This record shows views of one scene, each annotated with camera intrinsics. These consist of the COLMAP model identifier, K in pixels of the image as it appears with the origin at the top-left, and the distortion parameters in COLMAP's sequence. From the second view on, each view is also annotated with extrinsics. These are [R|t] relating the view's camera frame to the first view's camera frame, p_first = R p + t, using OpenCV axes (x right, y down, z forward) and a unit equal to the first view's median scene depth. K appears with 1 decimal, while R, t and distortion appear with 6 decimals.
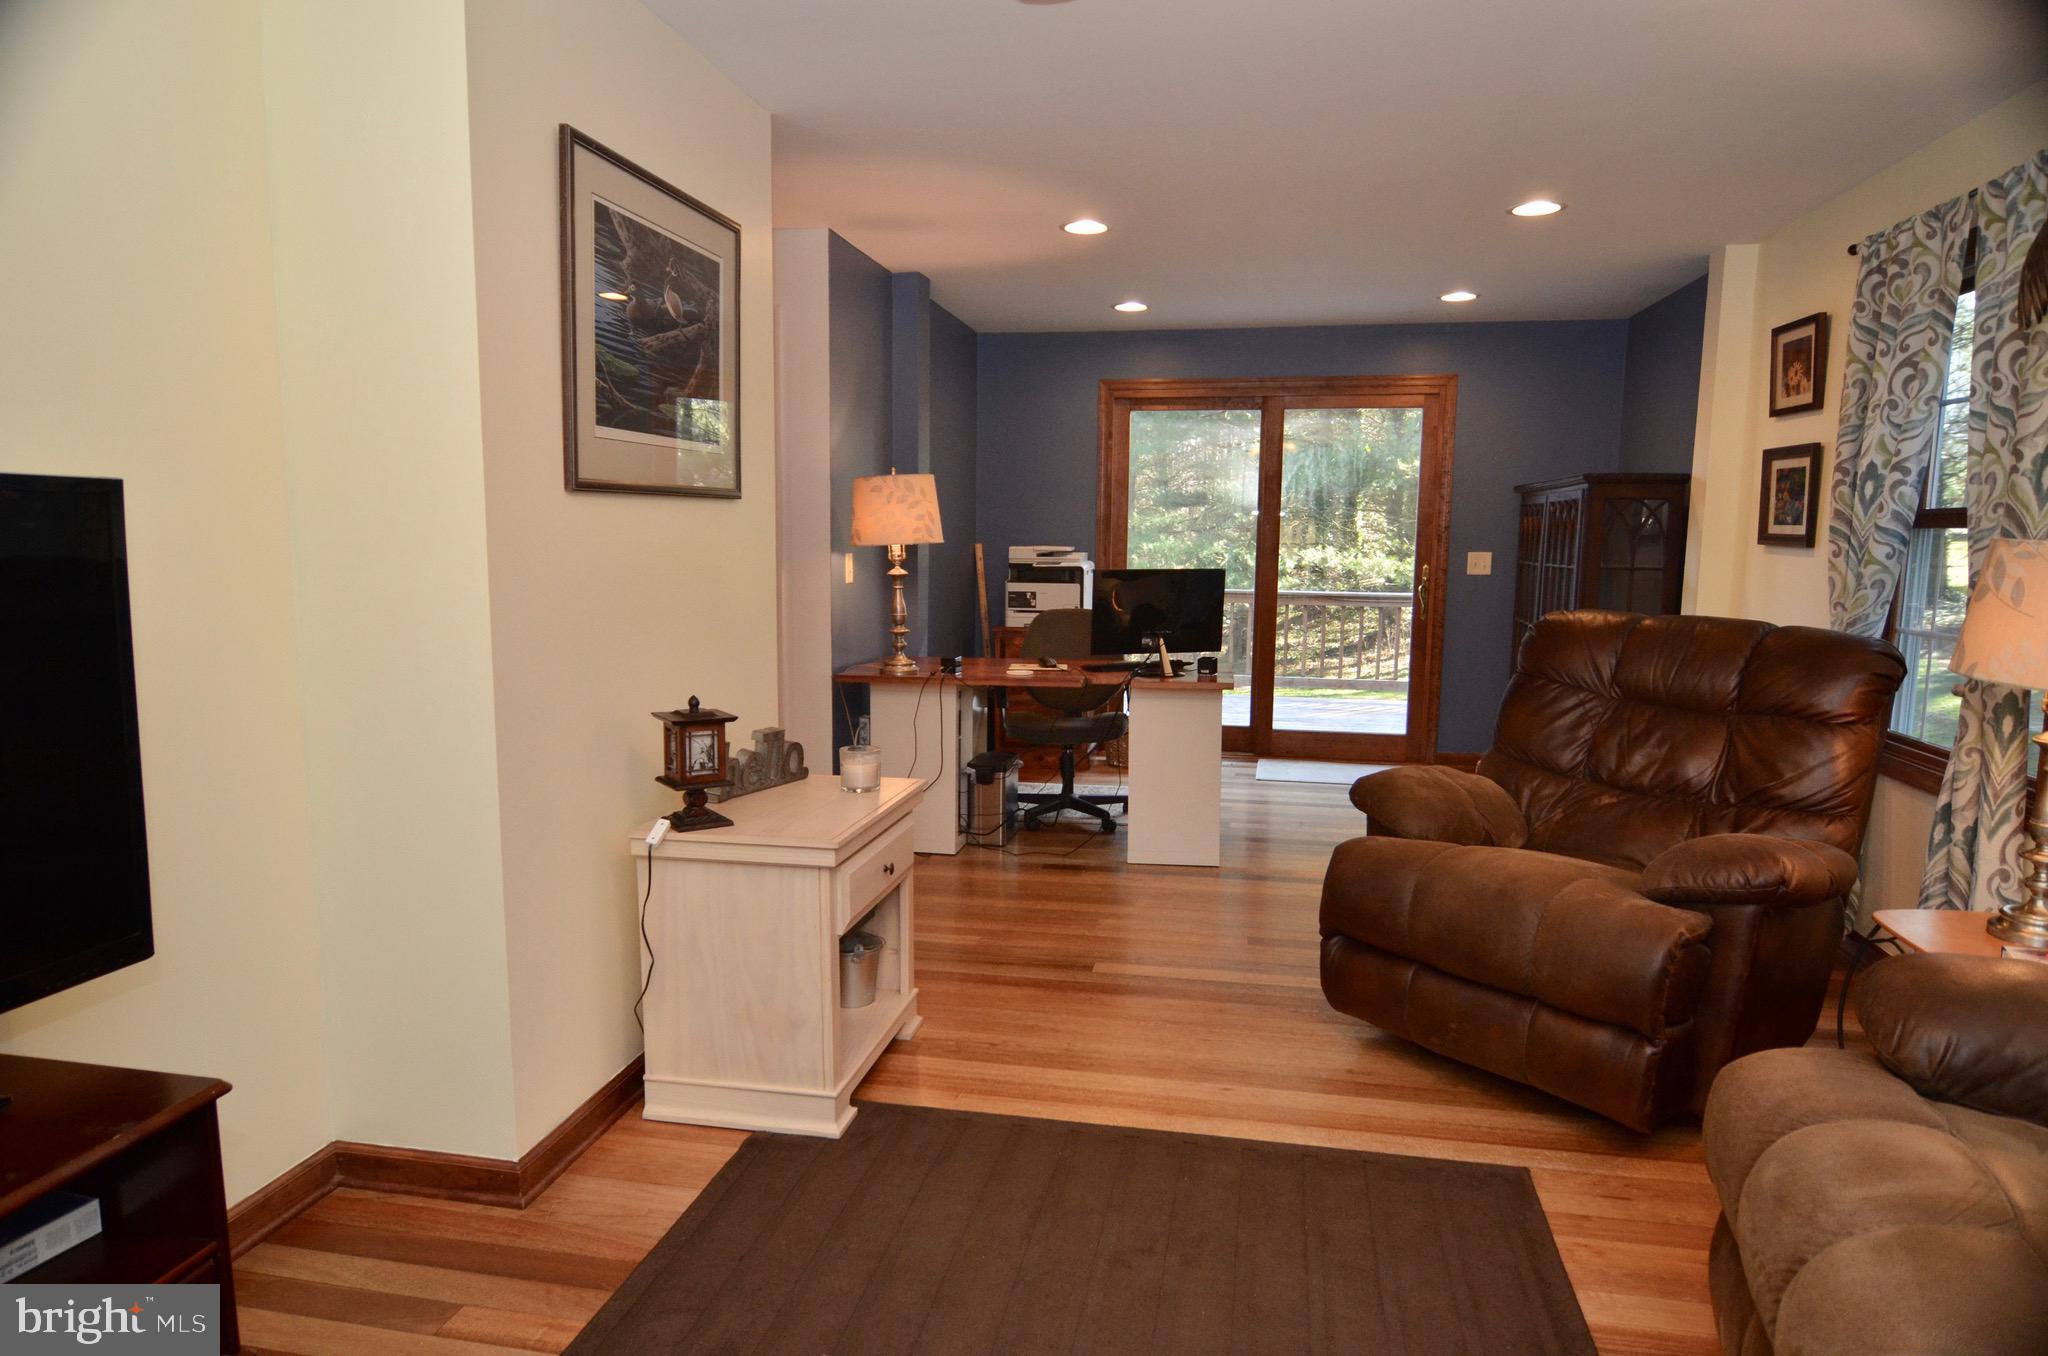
lens RADIAL K [[1233.9, 0, 1024.0], [0, 1233.9, 678.0], [0, 0, 1]] dist [0.002985, -0.019141]
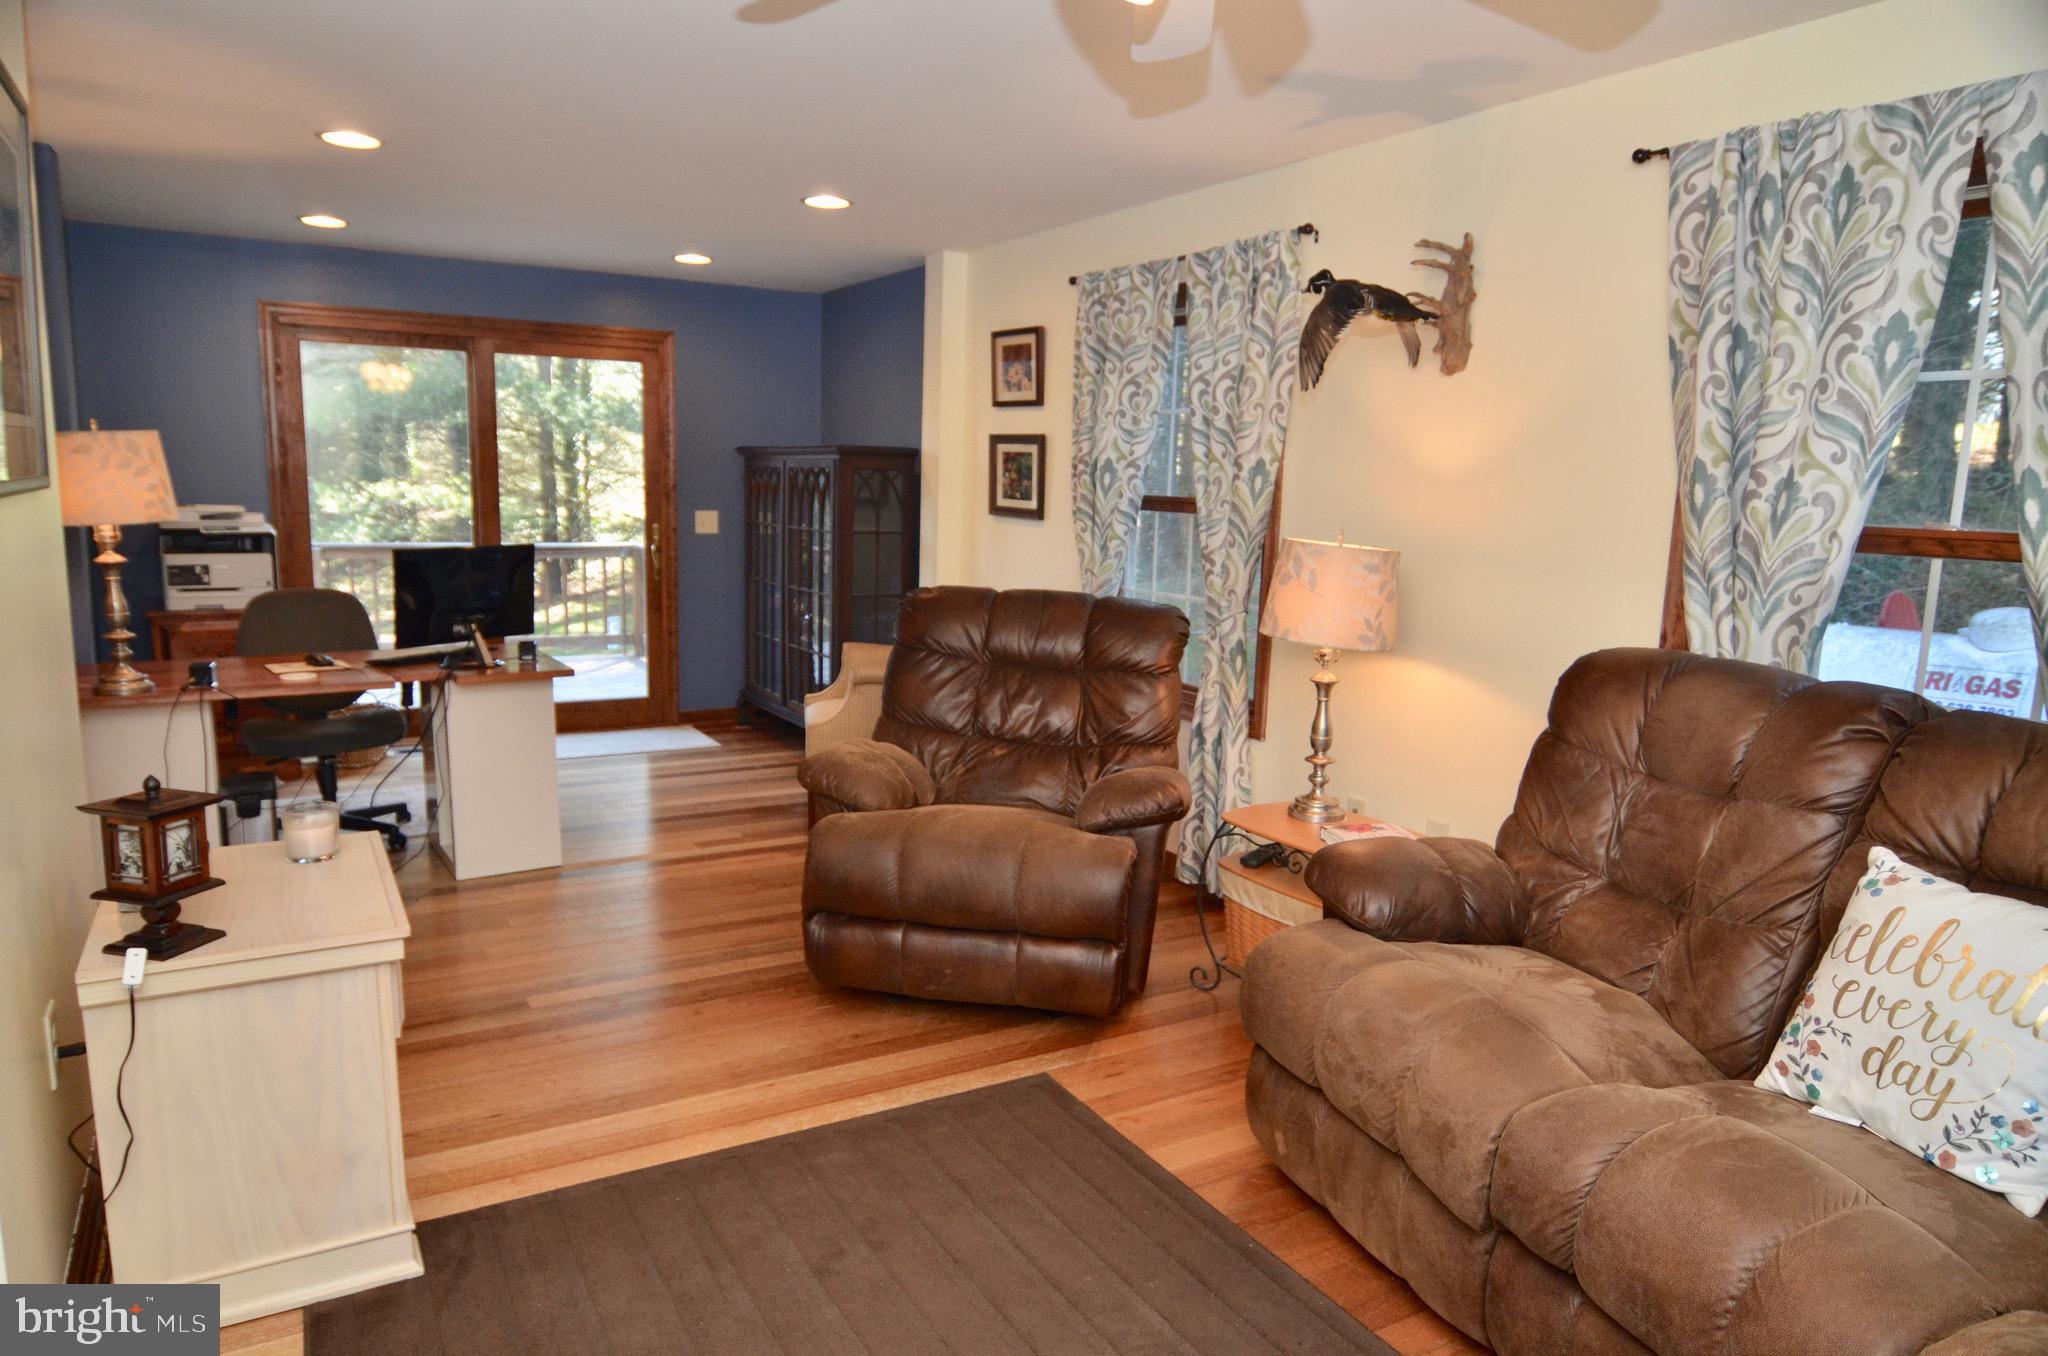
lens RADIAL K [[1287.1, 0, 1024.0], [0, 1287.1, 678.0], [0, 0, 1]] dist [-0.019059, -0.005750]
pose [[0.750396, -0.088792, 0.654997, -0.287464], [0.055590, 0.995903, 0.071319, -0.053926], [-0.658647, -0.017106, 0.752258, 0.063323]]
